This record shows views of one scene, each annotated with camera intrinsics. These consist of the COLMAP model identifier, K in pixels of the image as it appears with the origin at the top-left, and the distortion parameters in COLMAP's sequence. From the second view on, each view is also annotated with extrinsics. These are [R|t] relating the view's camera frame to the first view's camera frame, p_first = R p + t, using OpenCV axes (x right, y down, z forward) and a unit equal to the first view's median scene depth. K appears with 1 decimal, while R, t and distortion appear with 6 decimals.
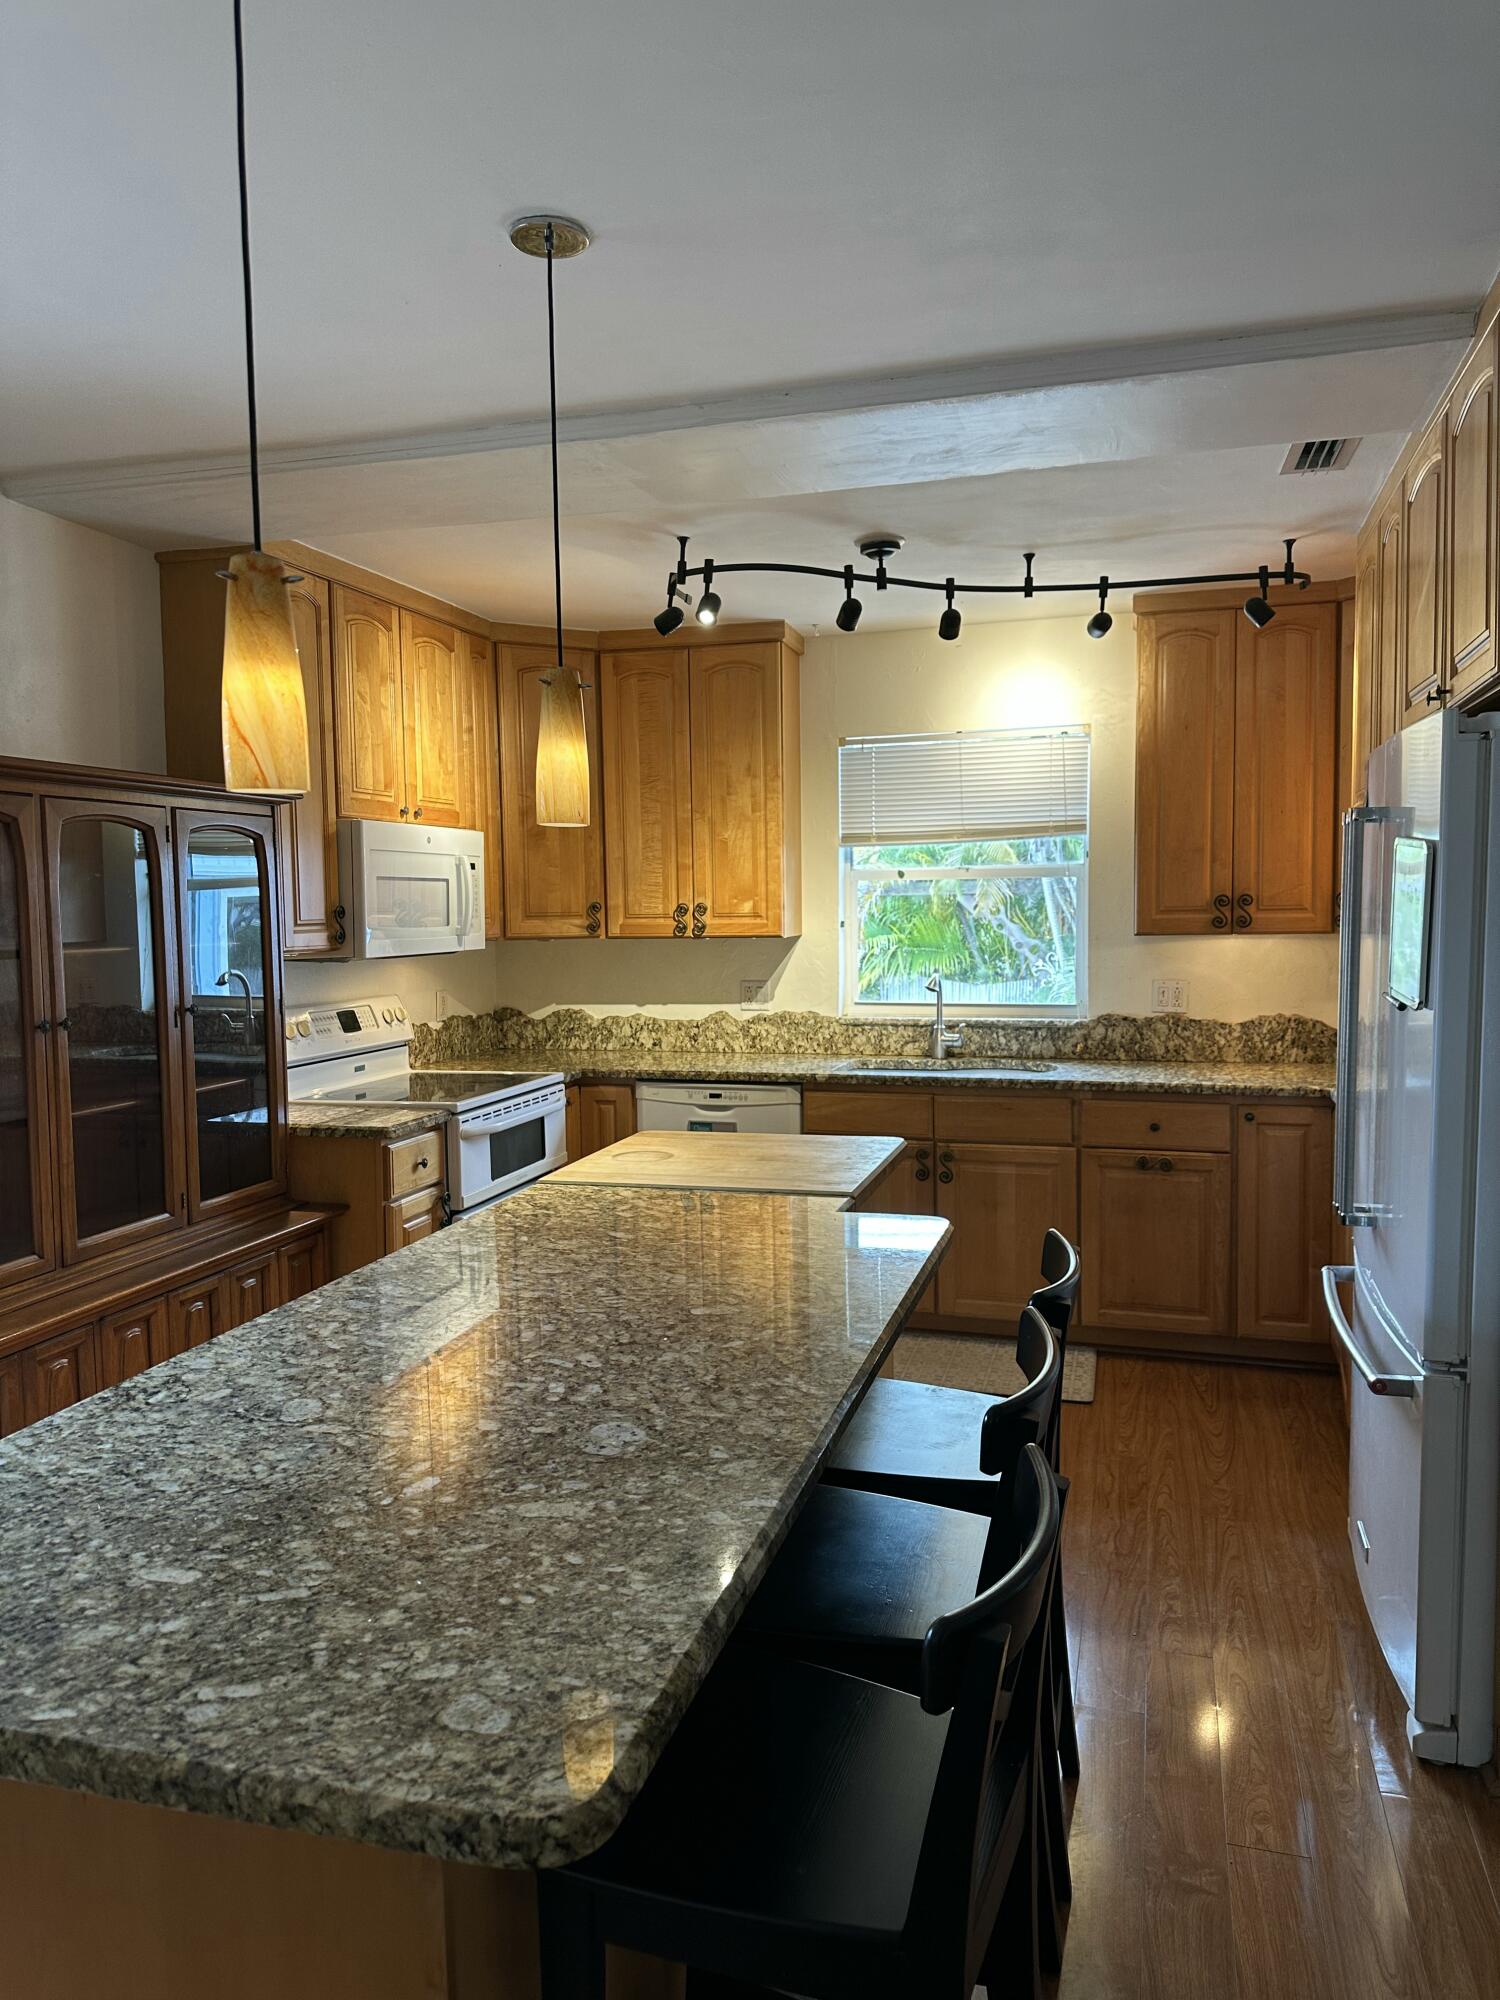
lens RADIAL K [[1410.2, 0, 747.4], [0, 1410.2, 1004.5], [0, 0, 1]] dist [0.169365, -0.322714]
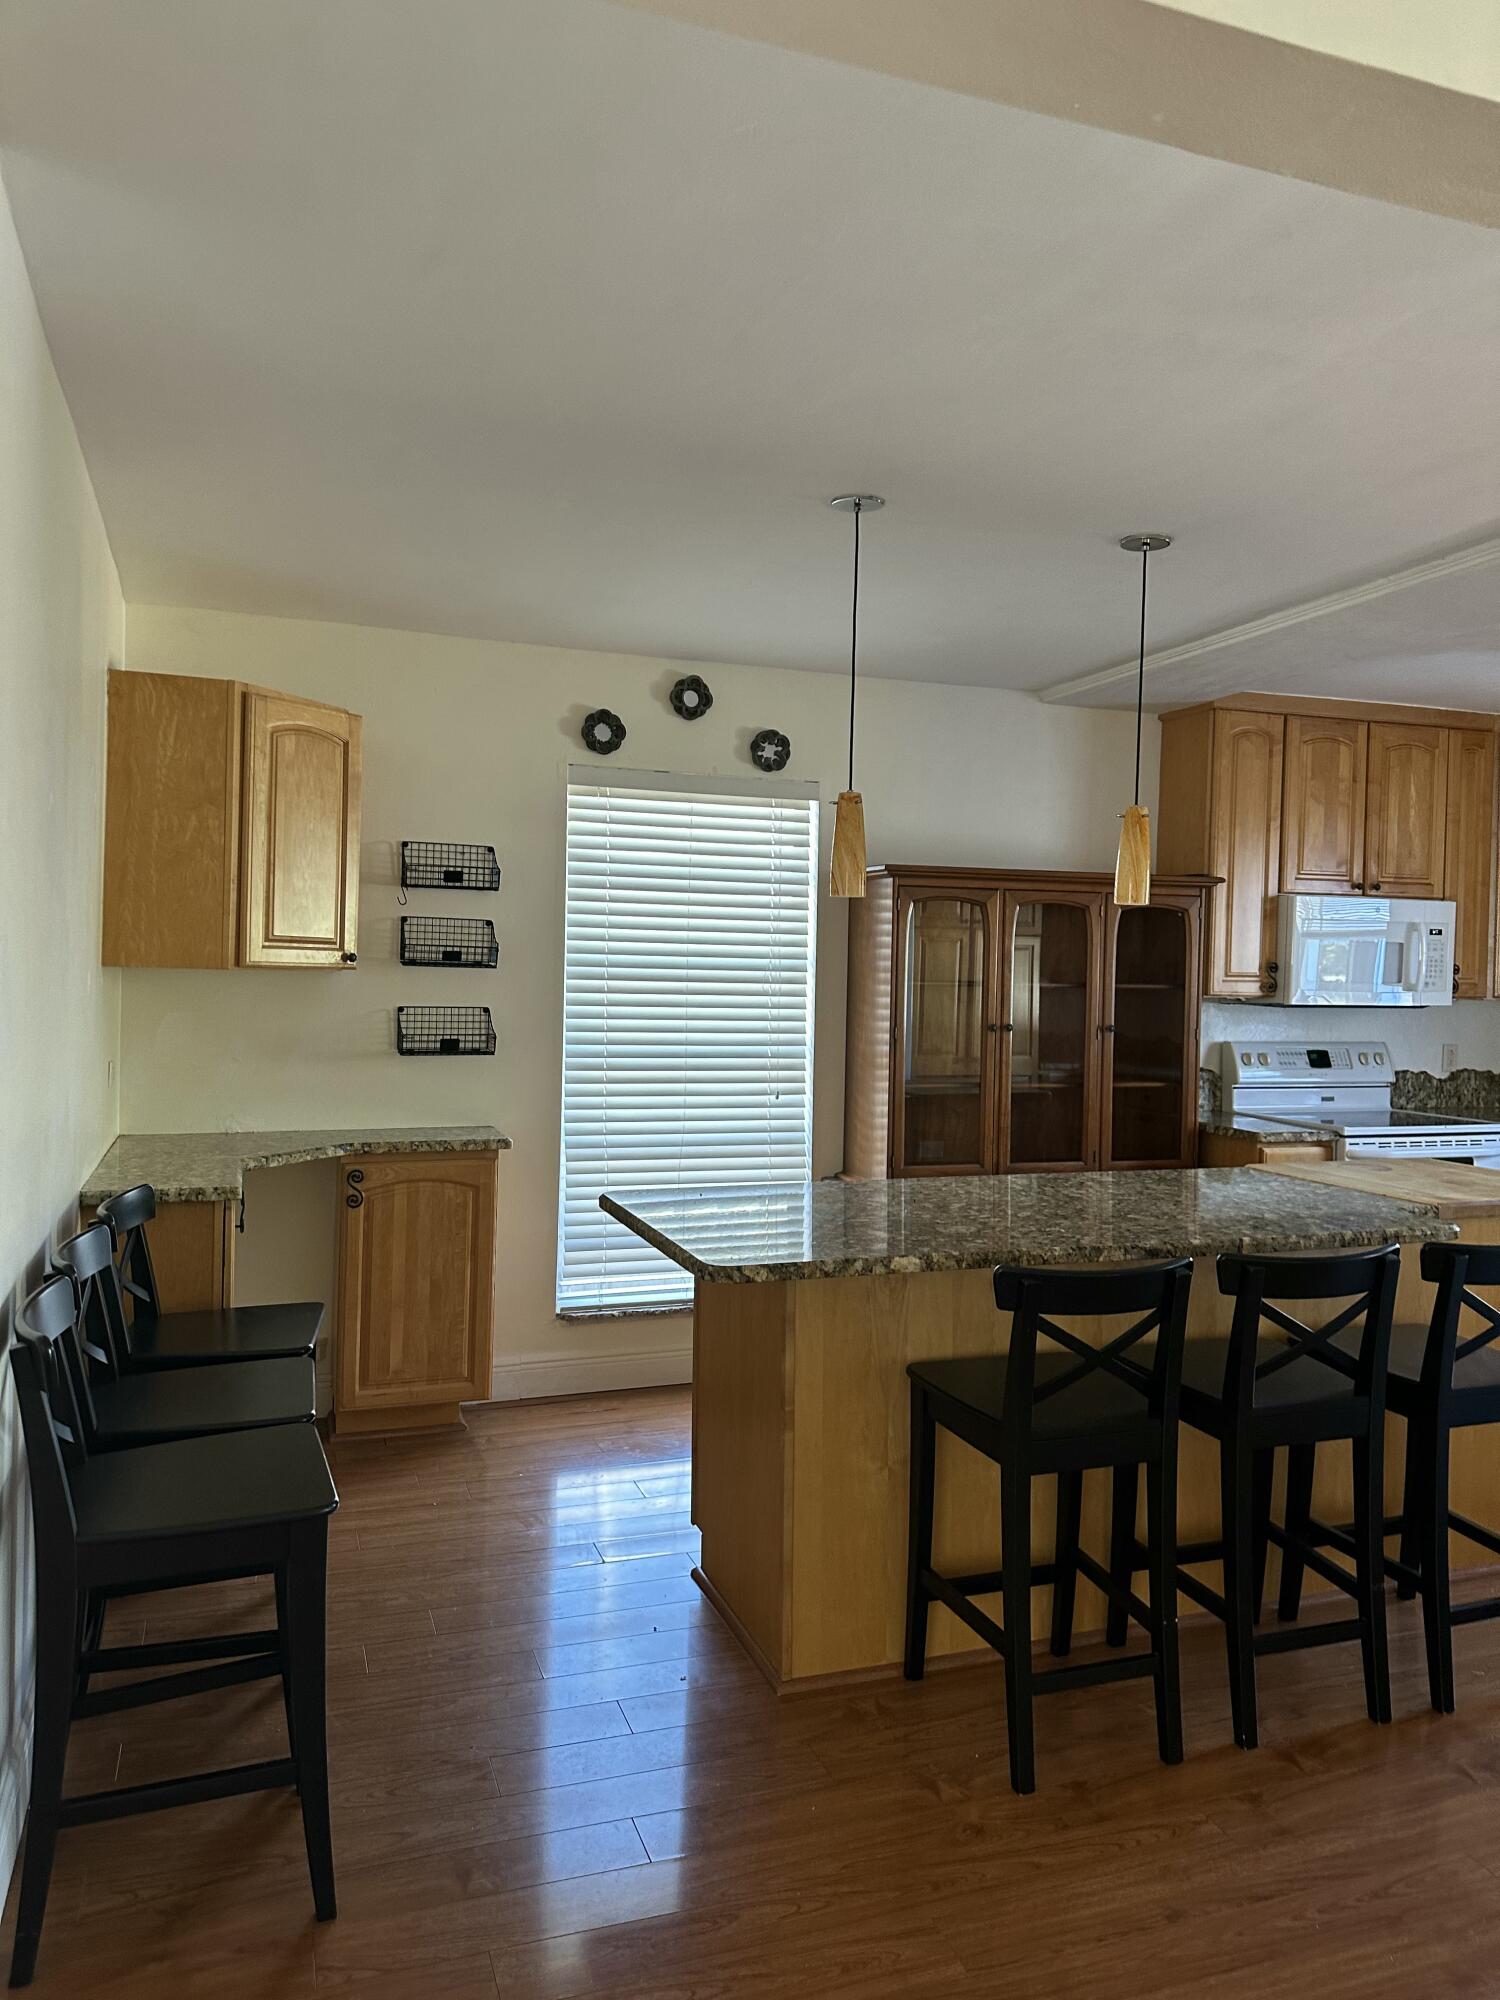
lens RADIAL K [[1410.2, 0, 747.4], [0, 1410.2, 1004.5], [0, 0, 1]] dist [0.169365, -0.322714]
pose [[0.600104, 0.054799, -0.798043, 0.461276], [-0.089144, 0.996018, 0.001359, 0.008666], [0.794939, 0.070325, 0.602599, -0.147922]]
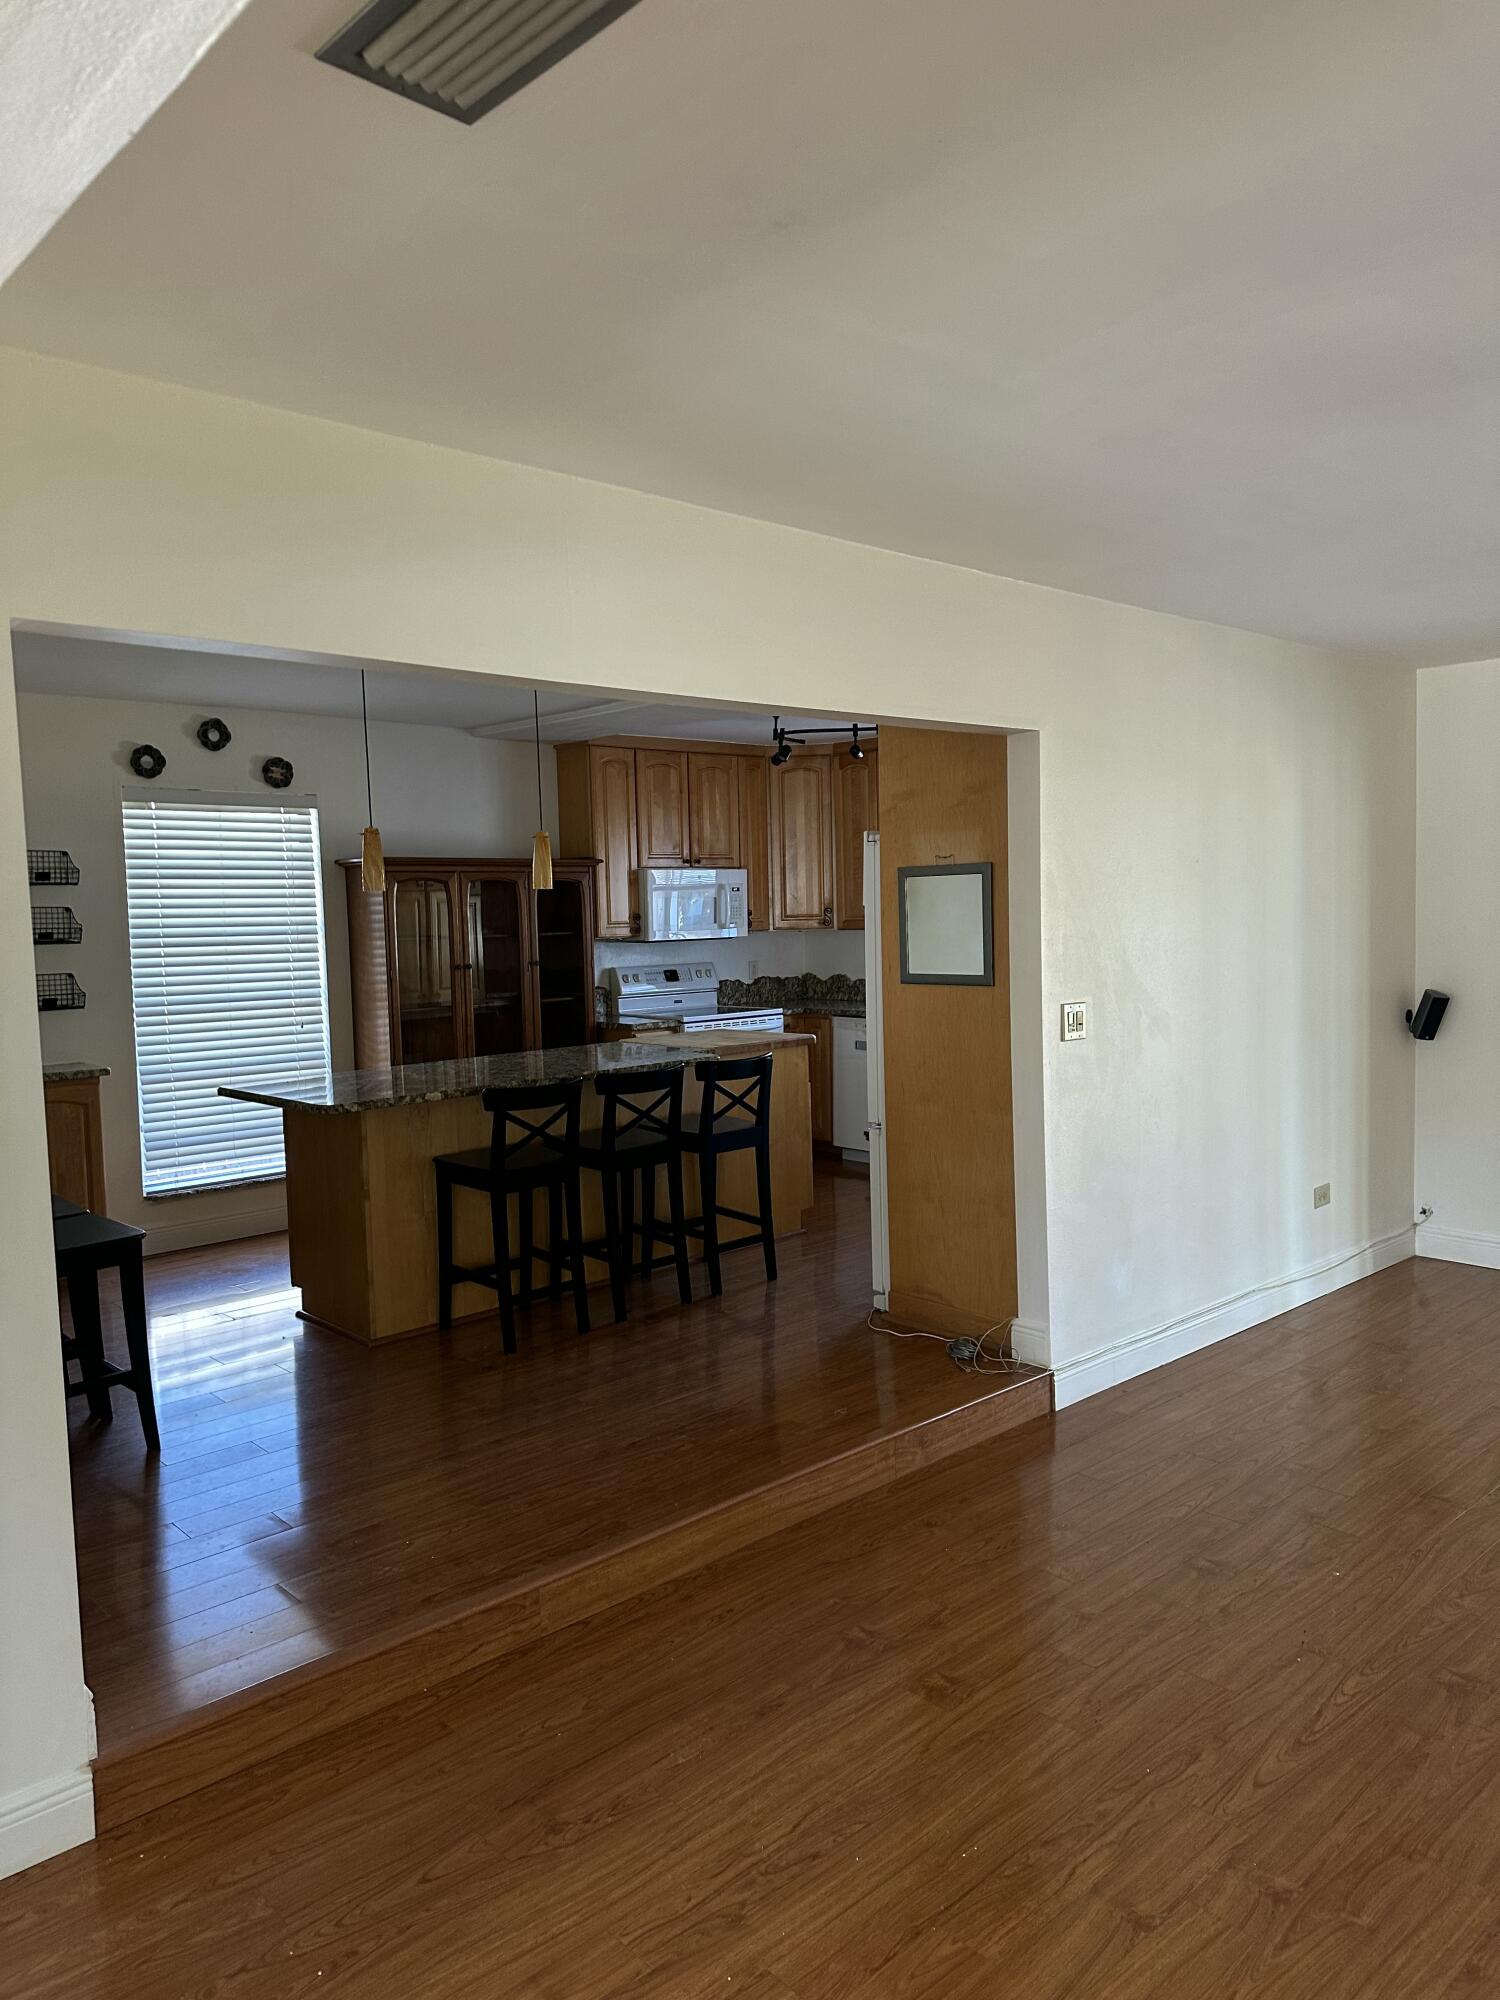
lens RADIAL K [[1410.2, 0, 747.4], [0, 1410.2, 1004.5], [0, 0, 1]] dist [0.169365, -0.322714]
pose [[0.863060, 0.035407, -0.503859, 0.825954], [-0.030177, 0.999373, 0.018538, 0.014415], [0.504199, -0.000794, 0.863587, -0.596133]]
